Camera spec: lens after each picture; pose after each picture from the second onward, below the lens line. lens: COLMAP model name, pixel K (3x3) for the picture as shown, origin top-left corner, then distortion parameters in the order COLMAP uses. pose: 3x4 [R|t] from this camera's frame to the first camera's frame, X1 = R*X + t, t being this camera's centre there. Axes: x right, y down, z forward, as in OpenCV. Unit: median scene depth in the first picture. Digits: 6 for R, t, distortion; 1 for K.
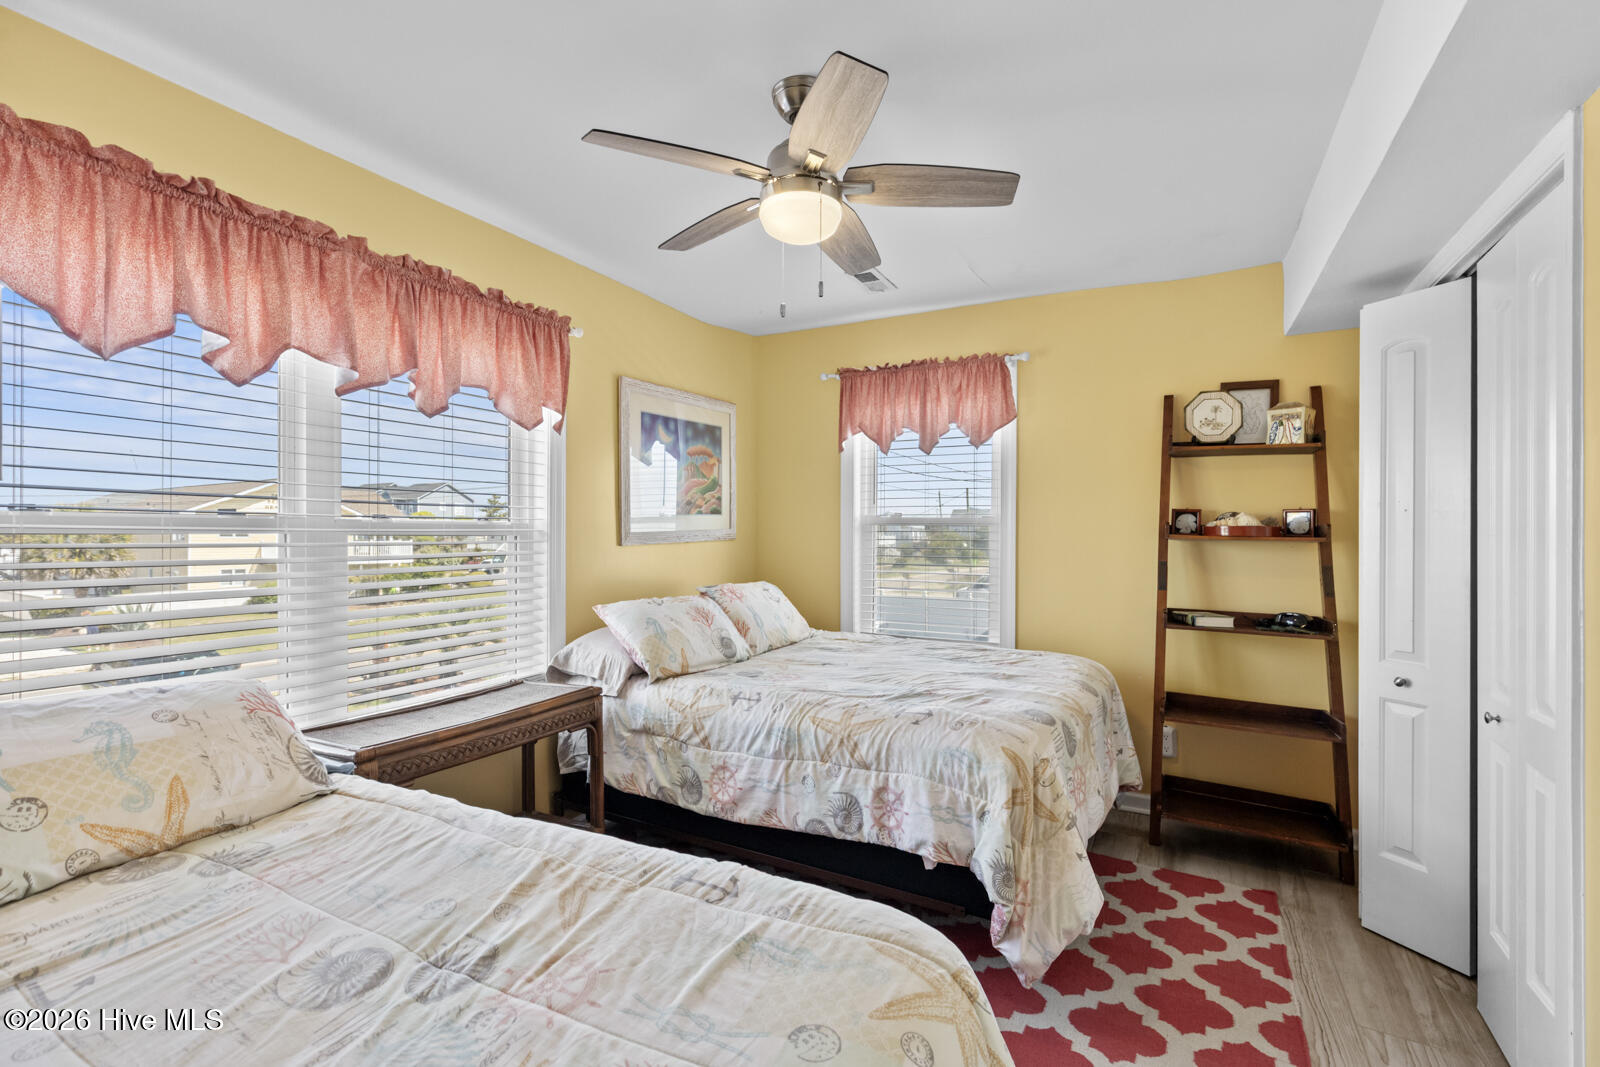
lens RADIAL K [[705.3, 0, 800.0], [0, 705.3, 533.5], [0, 0, 1]] dist [-0.038887, -0.000041]
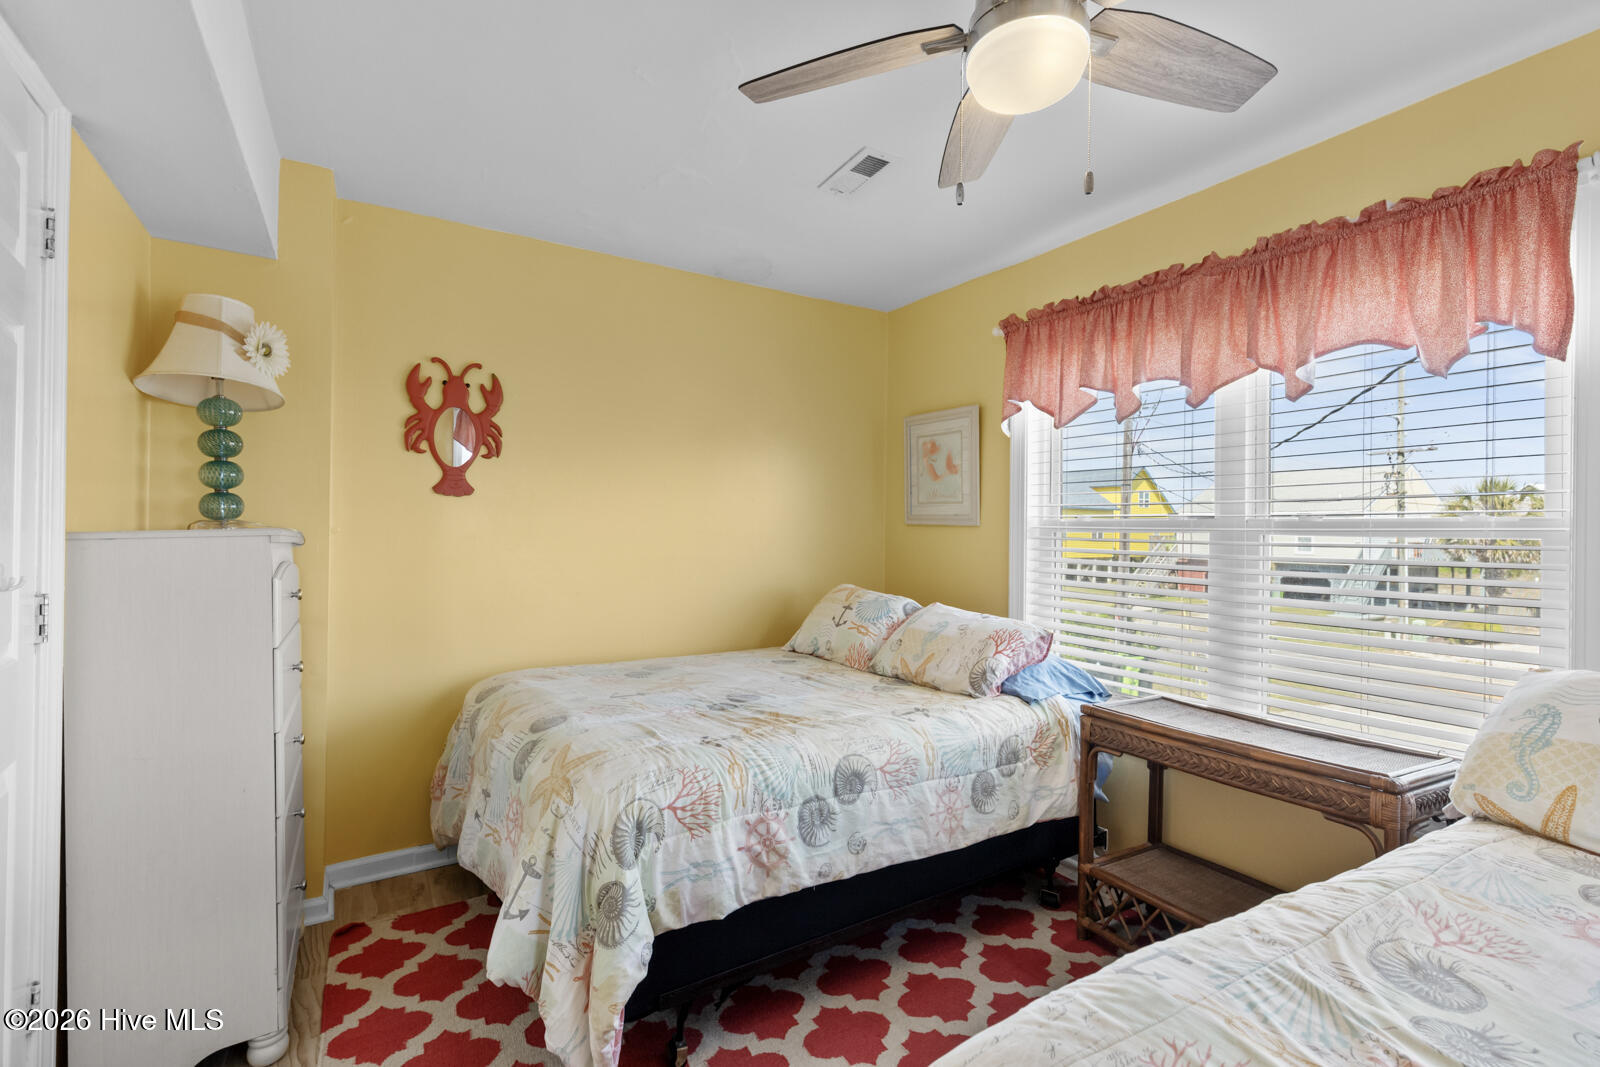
lens RADIAL K [[736.3, 0, 829.6], [0, 736.3, 528.3], [0, 0, 1]] dist [0.000716, -0.000323]
pose [[-0.507793, -0.009051, -0.861432, 0.808069], [-0.008579, 0.999948, -0.005449, 0.005724], [0.861437, 0.004623, -0.507844, 1.366974]]
